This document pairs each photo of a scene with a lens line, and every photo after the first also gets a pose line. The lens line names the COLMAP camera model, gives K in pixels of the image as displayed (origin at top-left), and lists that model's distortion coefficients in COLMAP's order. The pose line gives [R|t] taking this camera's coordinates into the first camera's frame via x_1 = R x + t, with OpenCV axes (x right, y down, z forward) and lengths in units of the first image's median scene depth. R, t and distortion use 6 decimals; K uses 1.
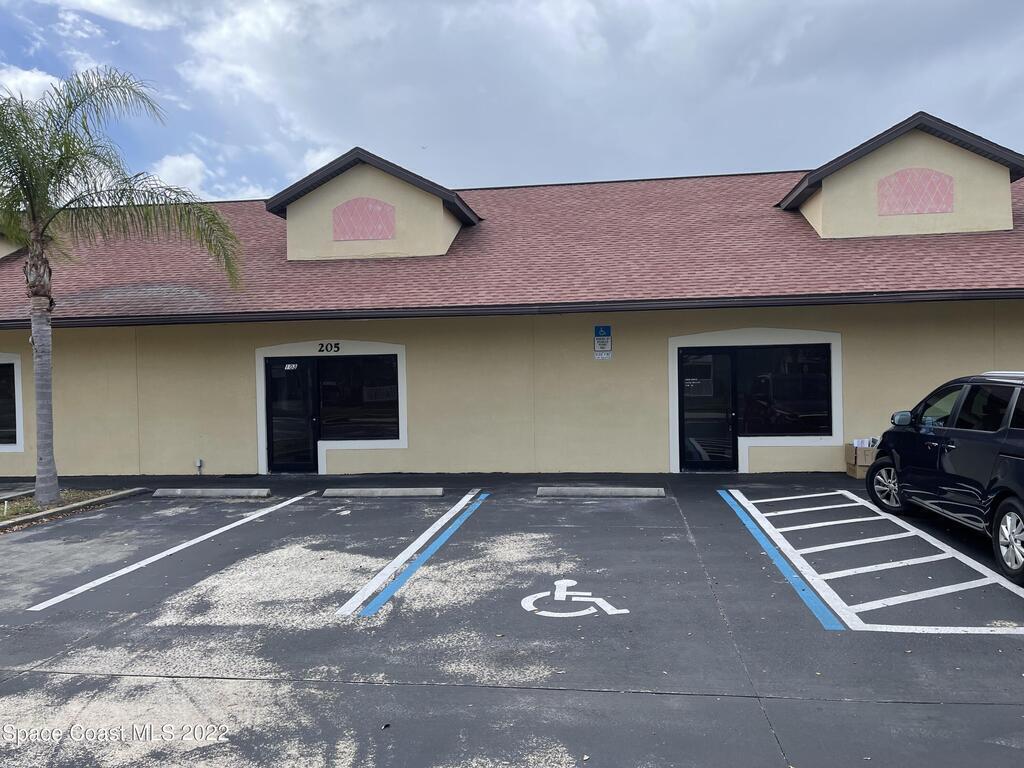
lens RADIAL K [[771.9, 0, 511.6], [0, 771.9, 385.2], [0, 0, 1]] dist [0.039164, -0.015776]
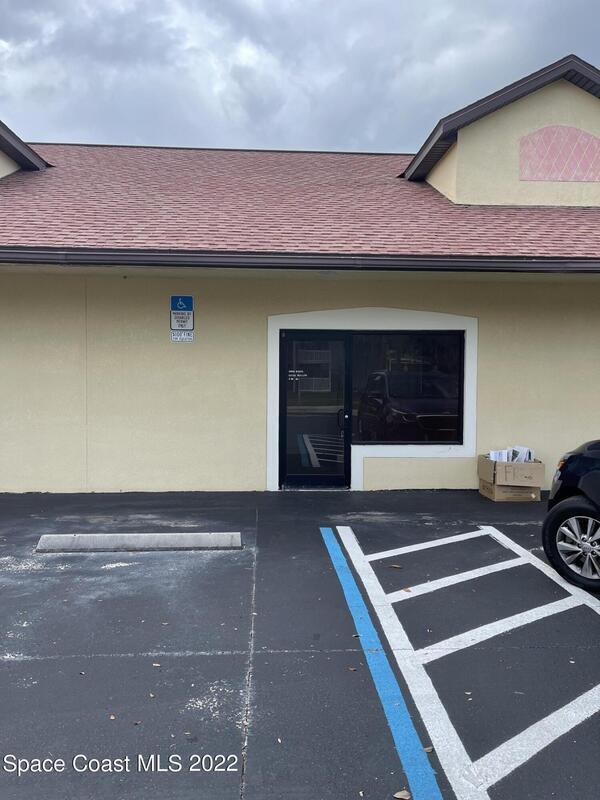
lens RADIAL K [[603.1, 0, 300.1], [0, 603.1, 399.4], [0, 0, 1]] dist [0.039164, -0.015776]
pose [[0.980487, 0.017088, 0.195839, 0.120528], [-0.023225, 0.999307, 0.029083, 0.003540], [-0.195206, -0.033064, 0.980205, 0.411386]]
